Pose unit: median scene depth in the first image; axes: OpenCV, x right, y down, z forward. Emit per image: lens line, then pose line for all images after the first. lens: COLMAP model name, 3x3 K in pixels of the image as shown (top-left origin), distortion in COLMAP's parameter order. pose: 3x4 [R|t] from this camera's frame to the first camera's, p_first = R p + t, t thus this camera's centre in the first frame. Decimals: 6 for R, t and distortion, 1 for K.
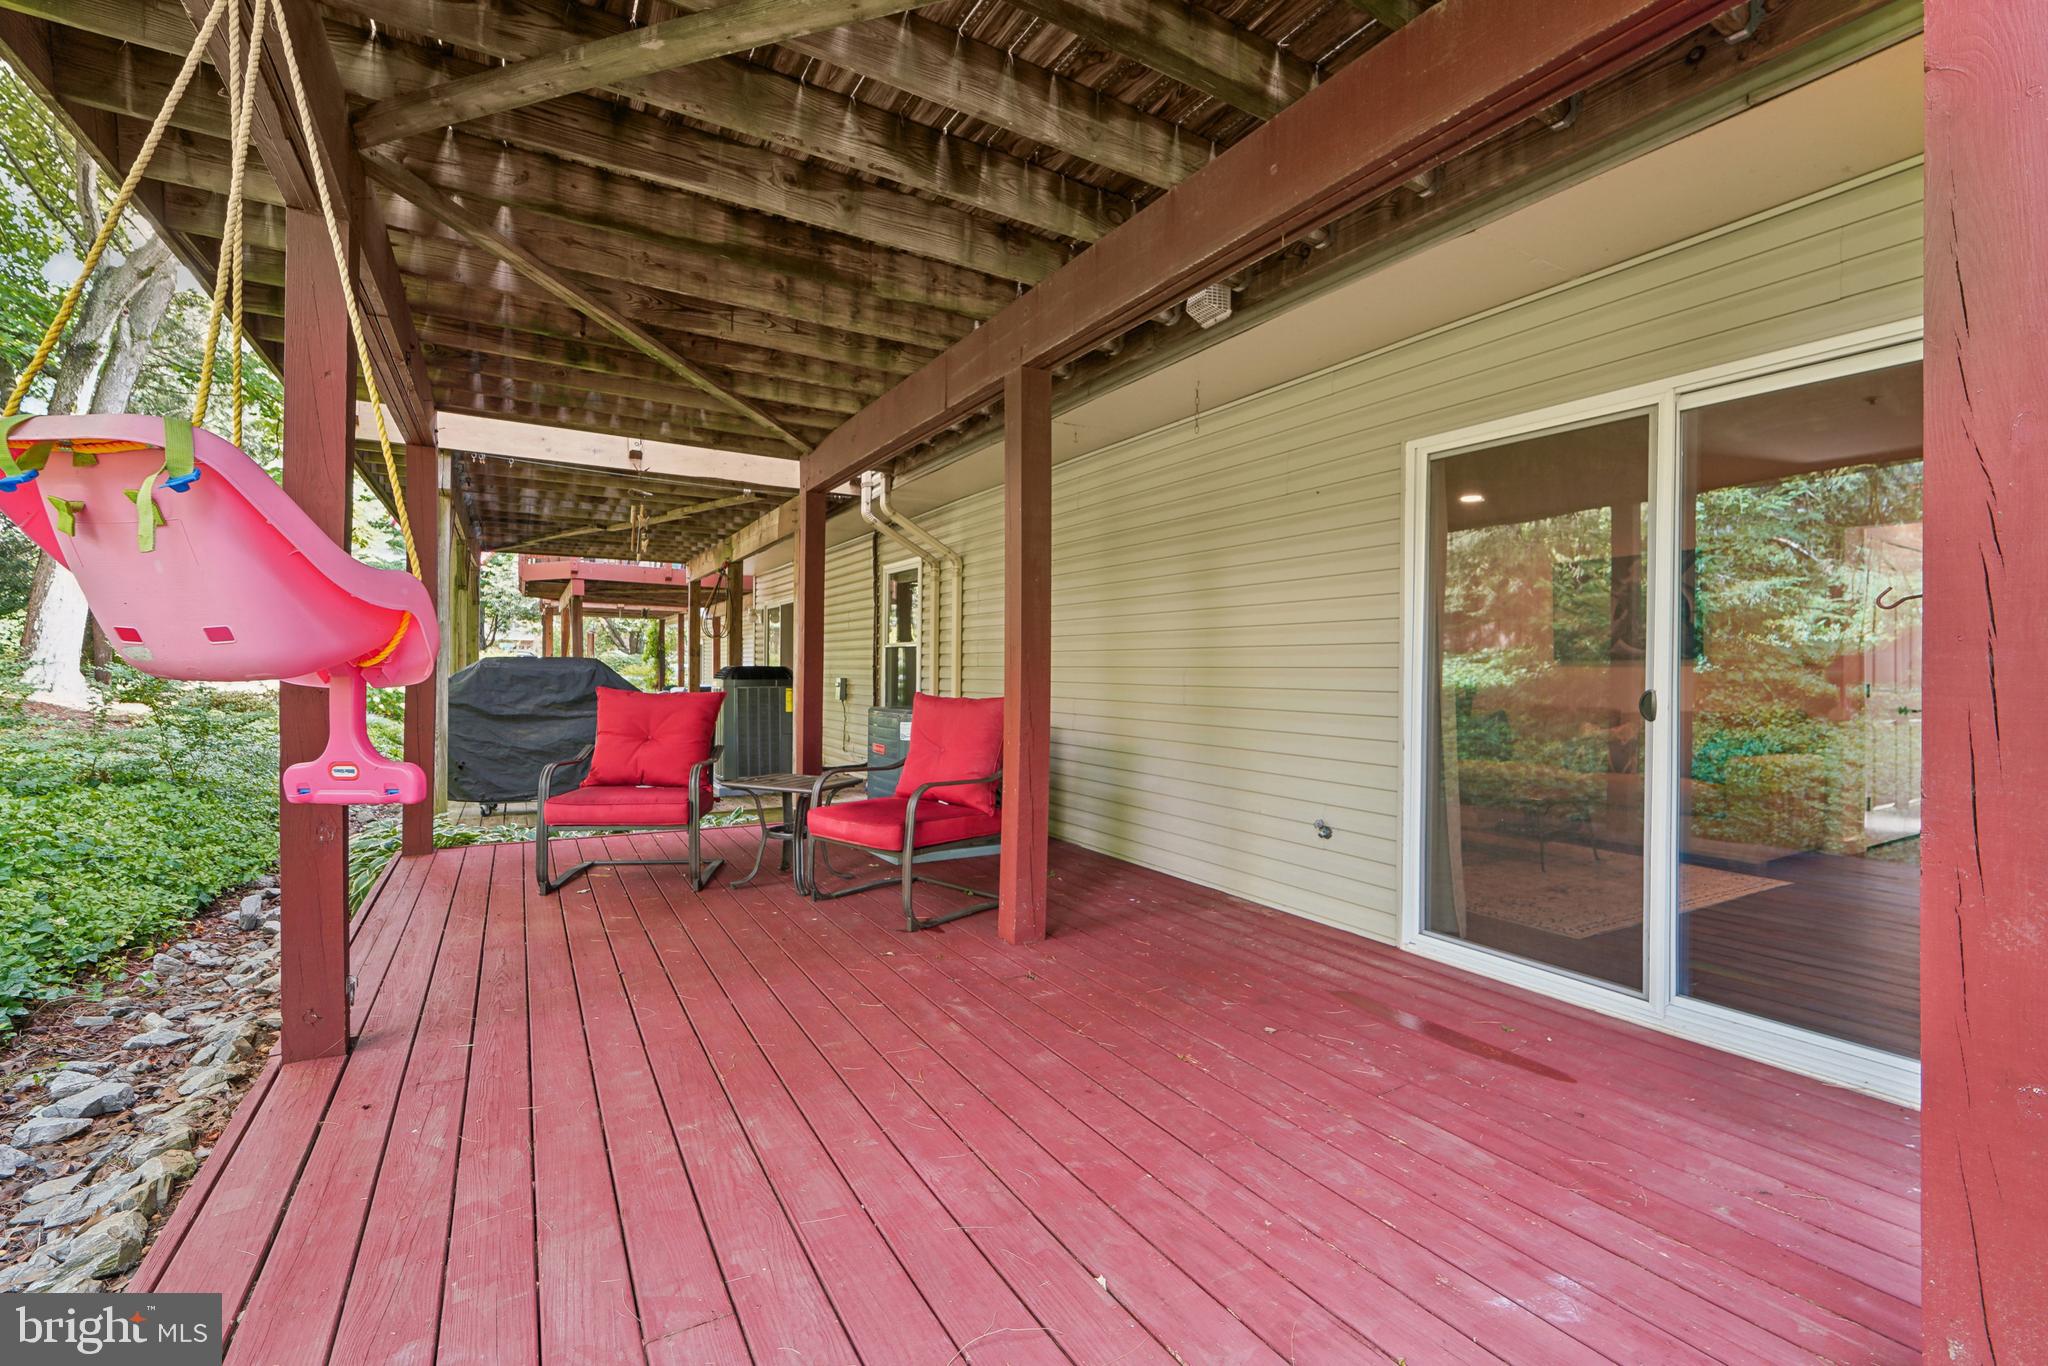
lens RADIAL K [[877.3, 0, 1056.9], [0, 877.3, 668.2], [0, 0, 1]] dist [-0.000729, -0.000134]
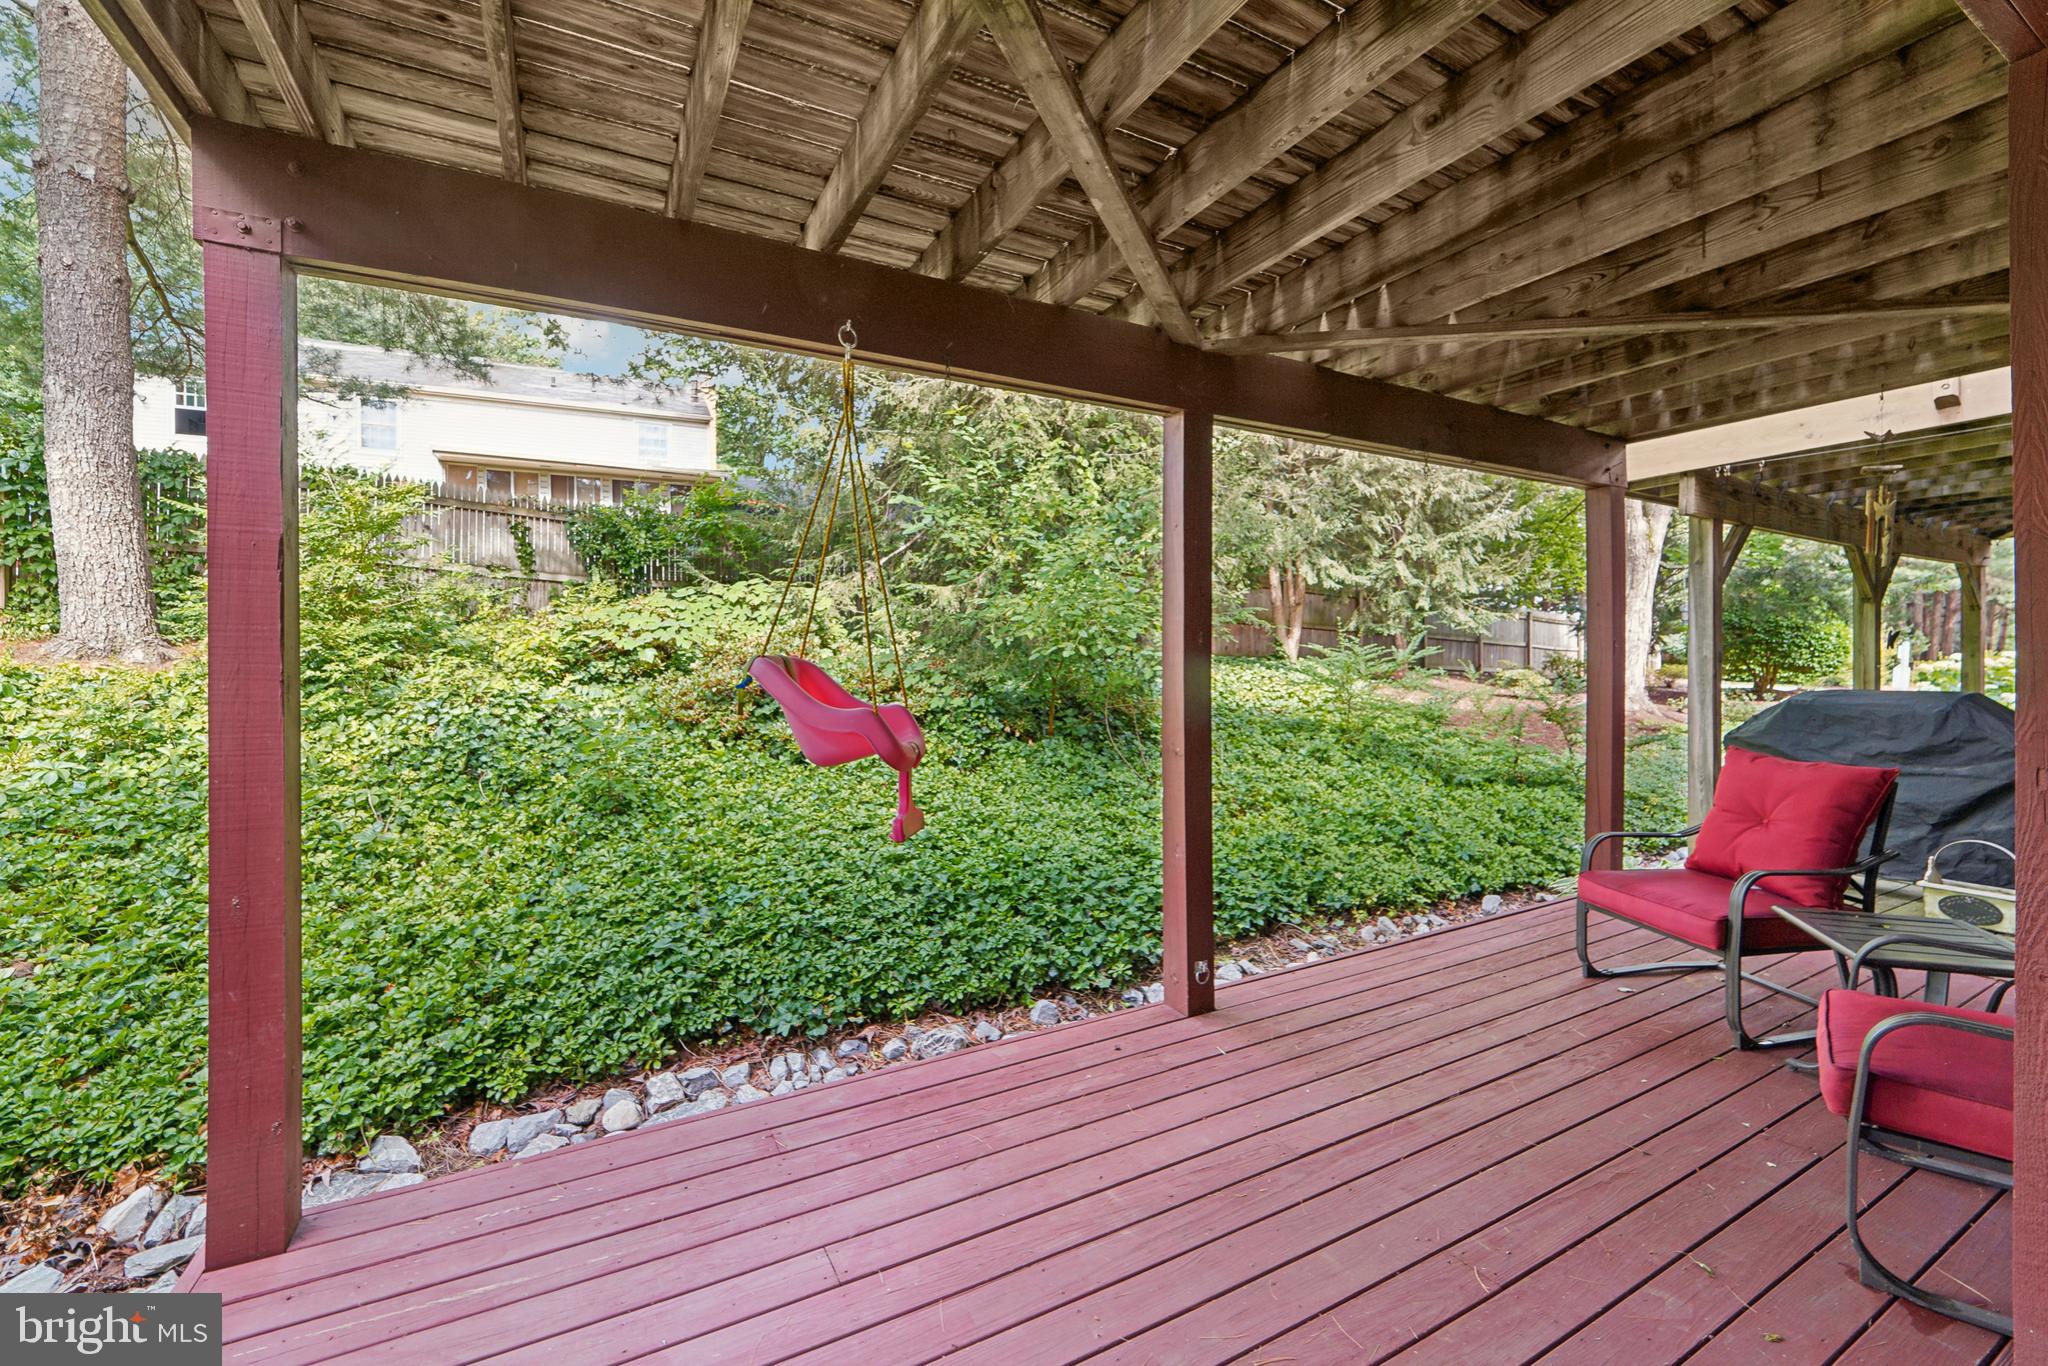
lens RADIAL K [[848.2, 0, 1034.0], [0, 848.2, 679.5], [0, 0, 1]] dist [-0.016102, -0.000120]
pose [[-0.056938, 0.005263, -0.998364, 0.407398], [0.012012, 0.999917, 0.004586, -0.076806], [0.998305, -0.011731, -0.056997, 0.643175]]
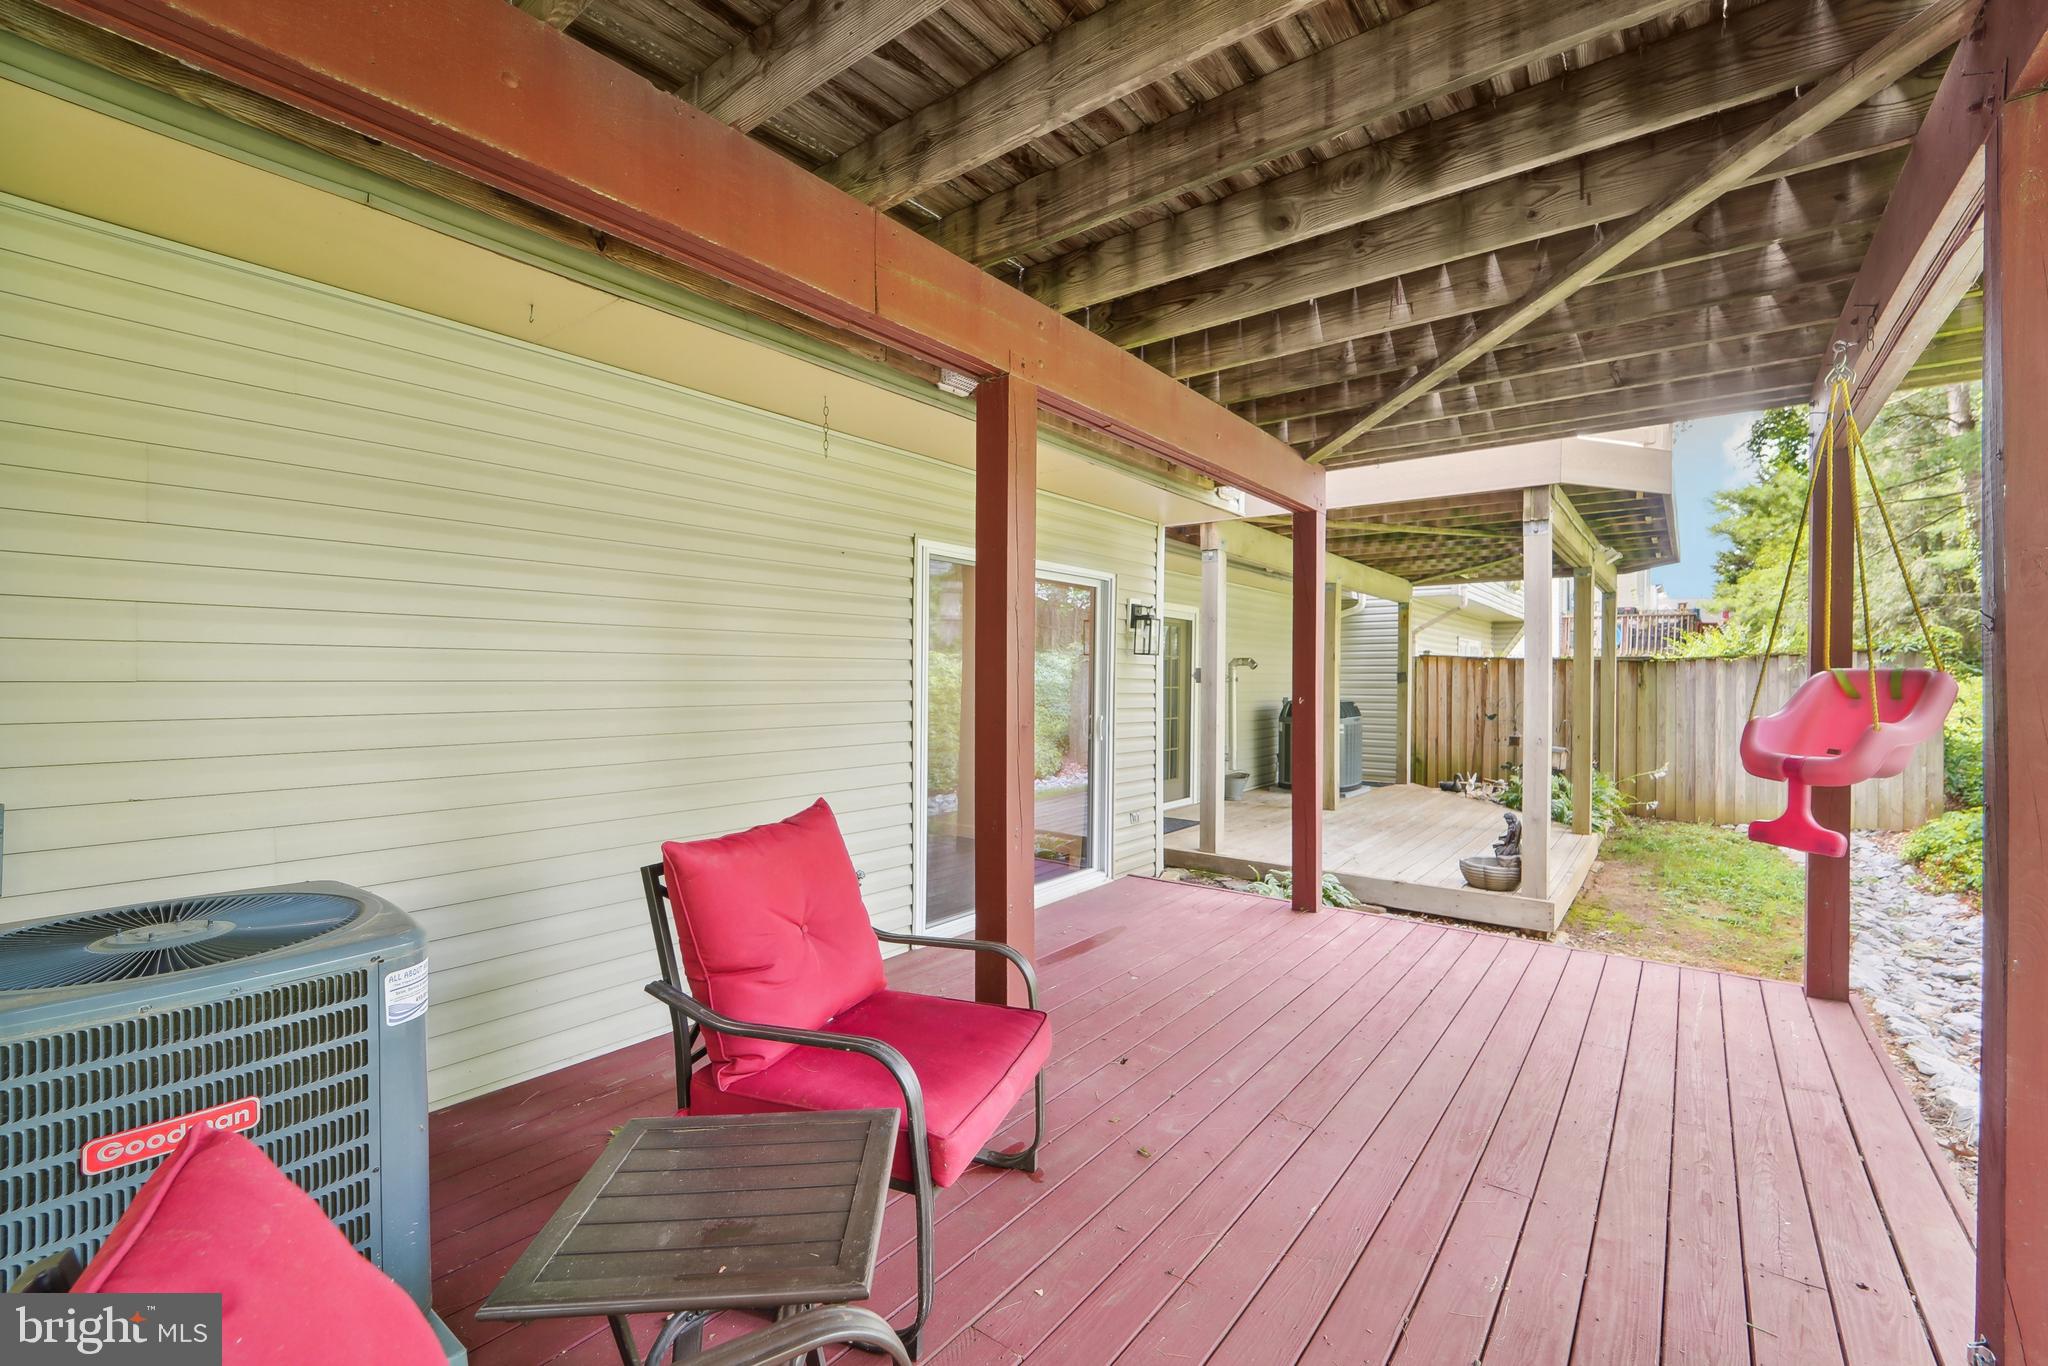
lens RADIAL K [[848.2, 0, 1034.0], [0, 848.2, 679.5], [0, 0, 1]] dist [-0.016102, -0.000120]
pose [[-0.343619, -0.011640, 0.939037, -0.871935], [-0.011258, 0.999902, 0.008275, -0.080511], [-0.939042, -0.007728, -0.343716, 1.419702]]
